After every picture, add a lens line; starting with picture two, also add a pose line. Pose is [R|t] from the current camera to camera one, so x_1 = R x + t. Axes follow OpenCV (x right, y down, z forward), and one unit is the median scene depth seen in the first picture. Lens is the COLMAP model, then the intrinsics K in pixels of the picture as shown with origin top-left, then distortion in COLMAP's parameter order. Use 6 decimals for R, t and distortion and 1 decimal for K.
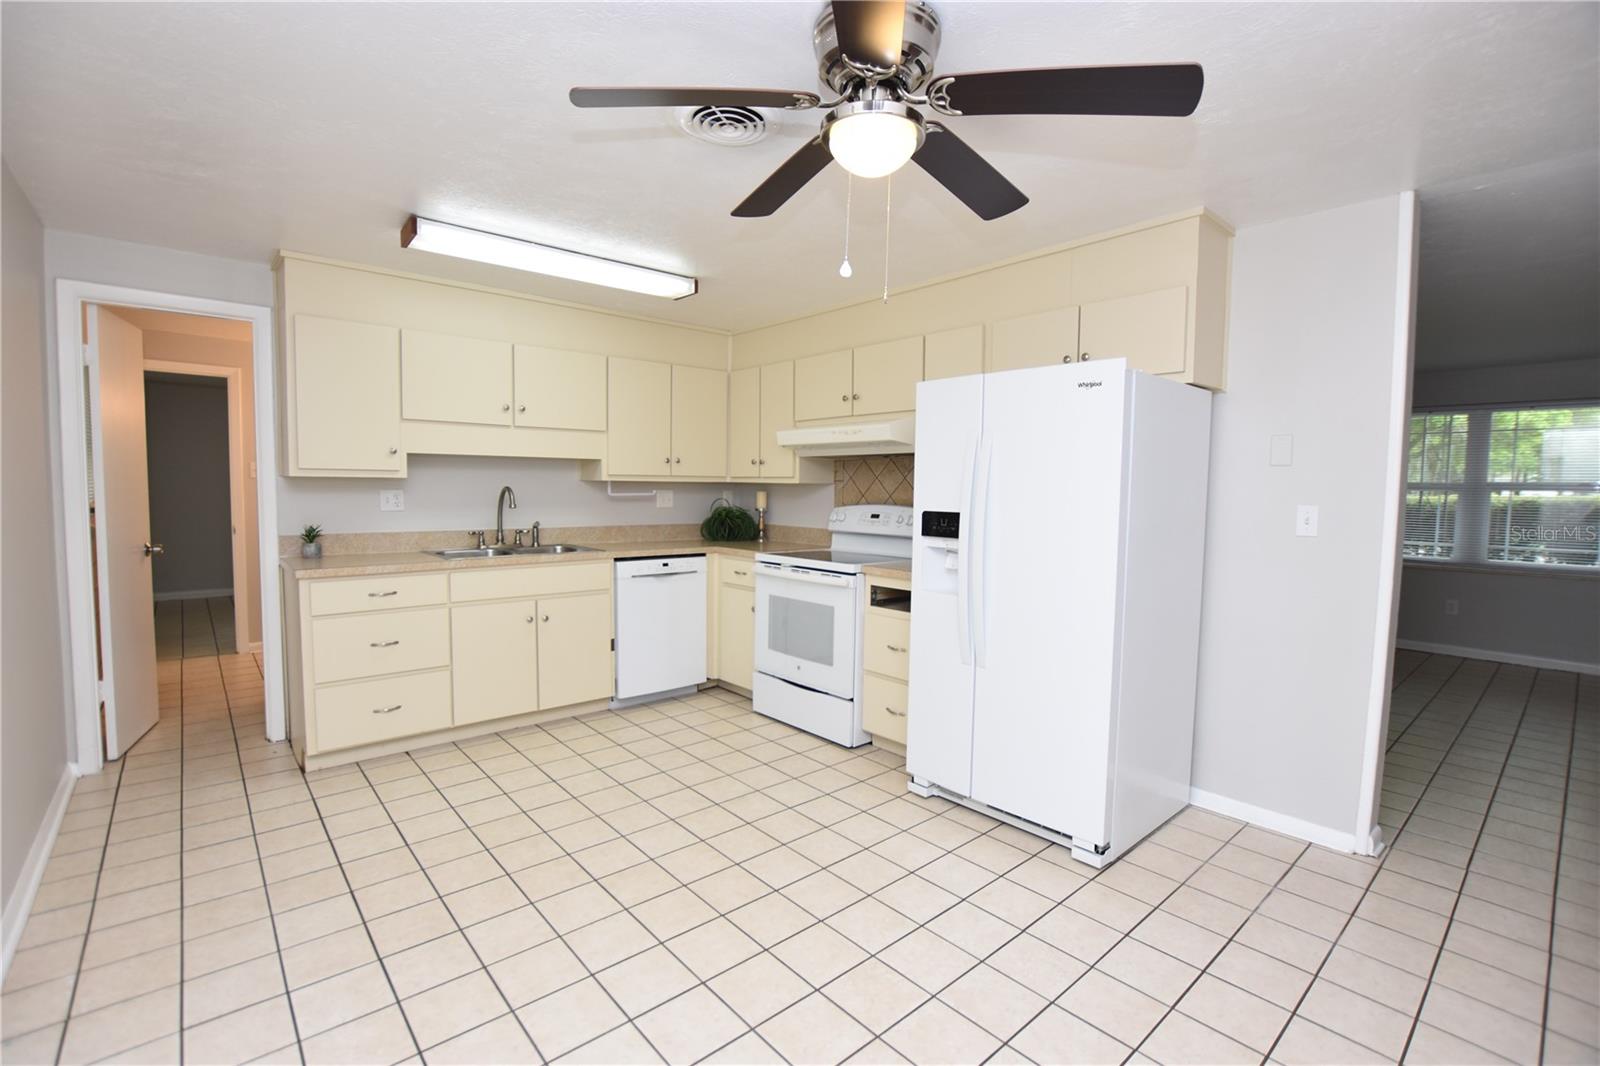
lens RADIAL K [[708.7, 0, 795.3], [0, 708.7, 534.2], [0, 0, 1]] dist [-0.023449, 0.001312]
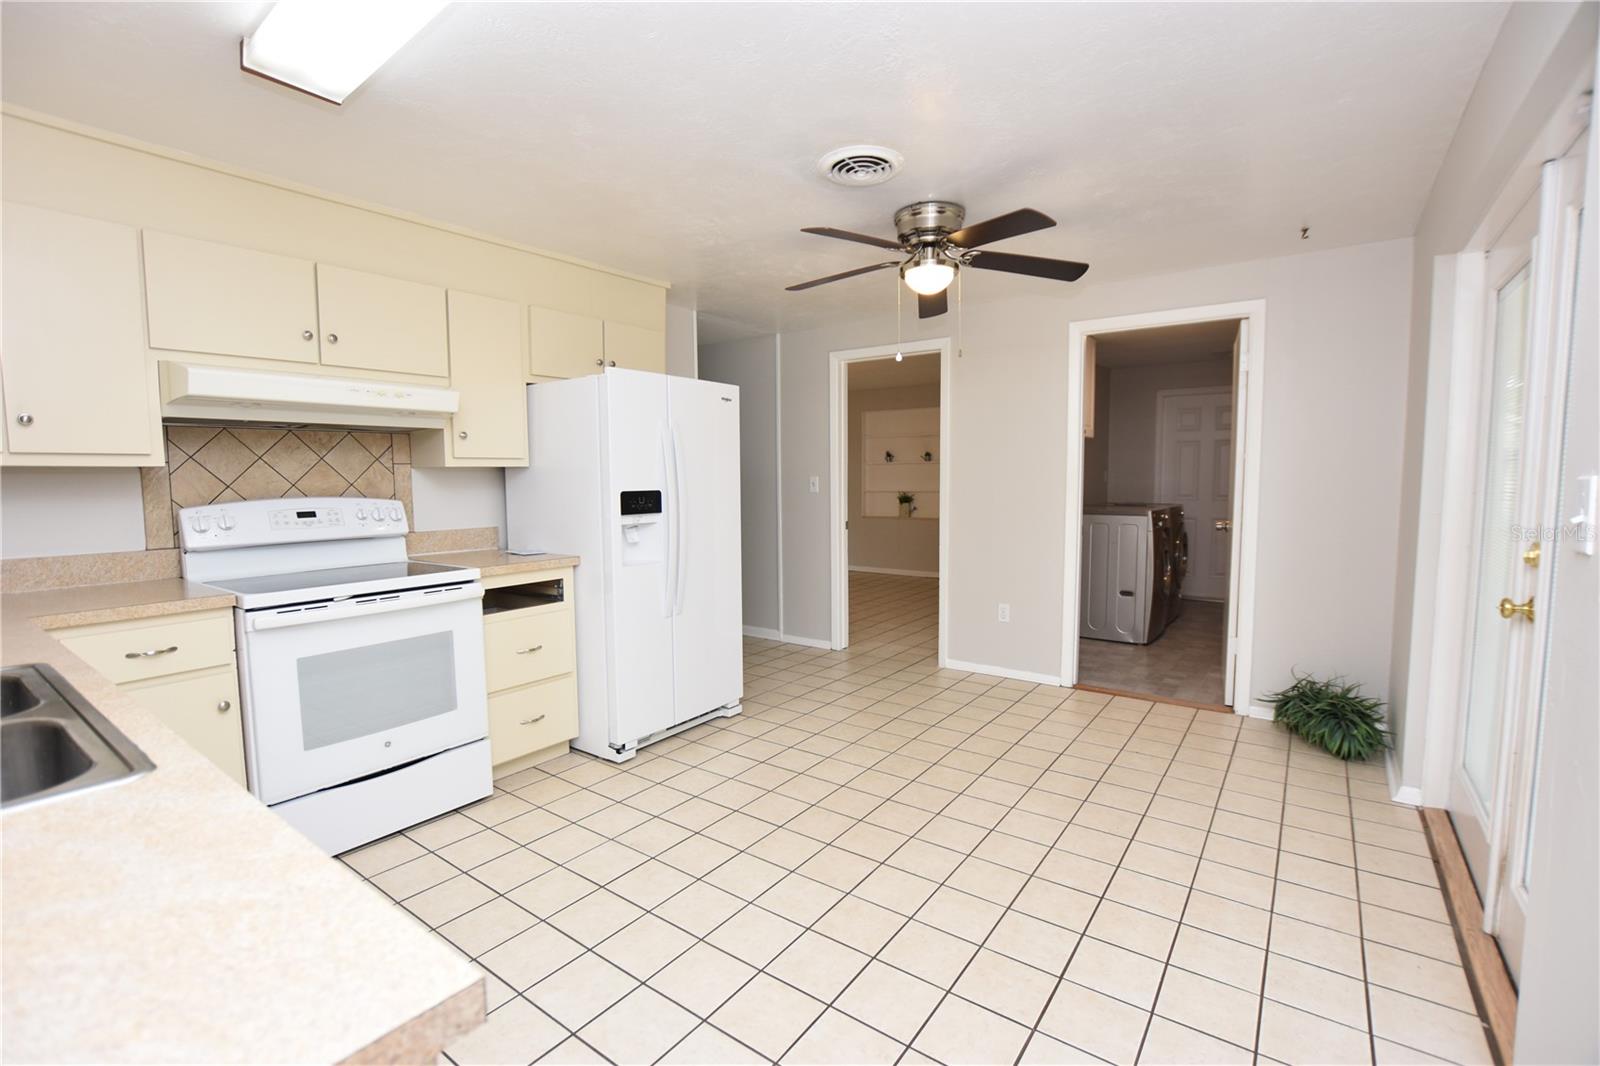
lens RADIAL K [[708.7, 0, 797.4], [0, 708.7, 534.6], [0, 0, 1]] dist [-0.023449, 0.001312]
pose [[-0.201481, -0.096372, 0.974740, -0.772827], [0.069243, 0.991257, 0.112317, -0.059605], [-0.977042, 0.090123, -0.193047, 0.814864]]
